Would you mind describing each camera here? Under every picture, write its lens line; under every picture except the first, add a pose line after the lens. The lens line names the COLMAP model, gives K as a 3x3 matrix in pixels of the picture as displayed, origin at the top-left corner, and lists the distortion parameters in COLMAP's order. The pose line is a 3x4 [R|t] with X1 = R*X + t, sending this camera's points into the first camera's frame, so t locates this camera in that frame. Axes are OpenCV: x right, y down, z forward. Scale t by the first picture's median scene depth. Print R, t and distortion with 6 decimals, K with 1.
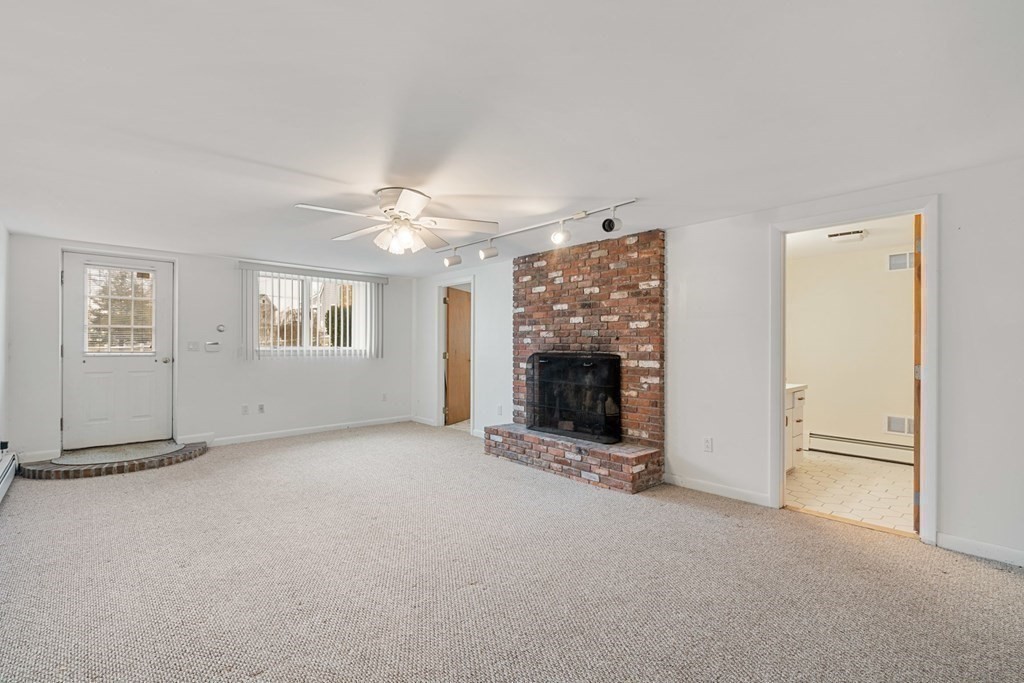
lens RADIAL K [[476.5, 0, 509.3], [0, 476.5, 345.7], [0, 0, 1]] dist [0.000594, 0.000727]
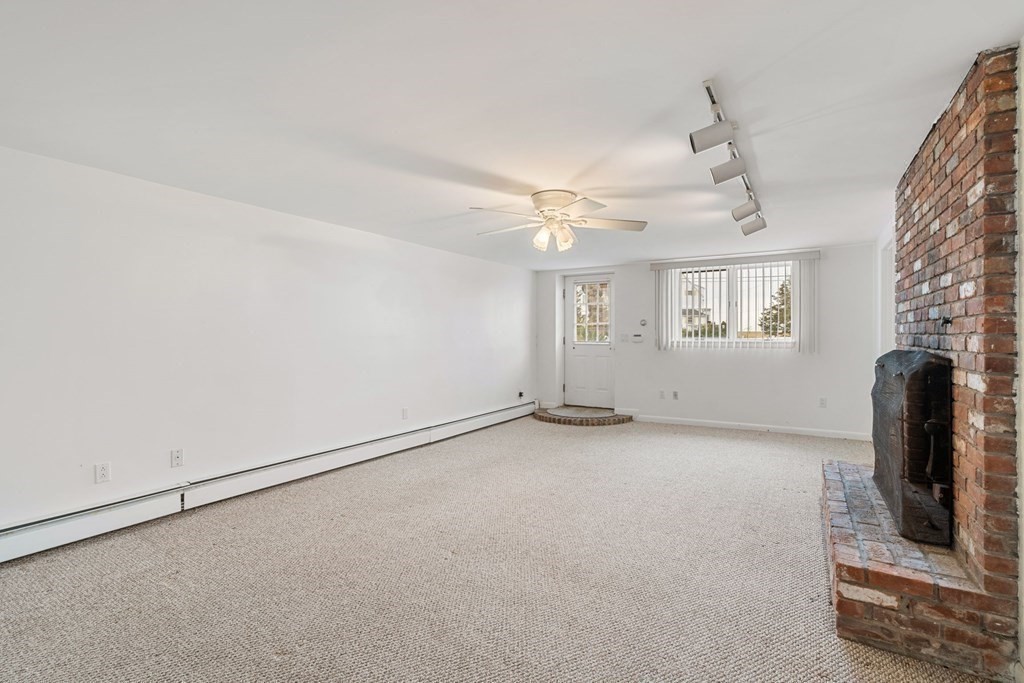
lens RADIAL K [[476.5, 0, 508.4], [0, 476.5, 335.9], [0, 0, 1]] dist [0.000594, 0.000727]
pose [[0.244103, -0.002451, -0.969746, 0.532789], [0.001532, 0.999997, -0.002142, -0.001653], [0.969748, -0.000963, 0.244106, 0.440083]]
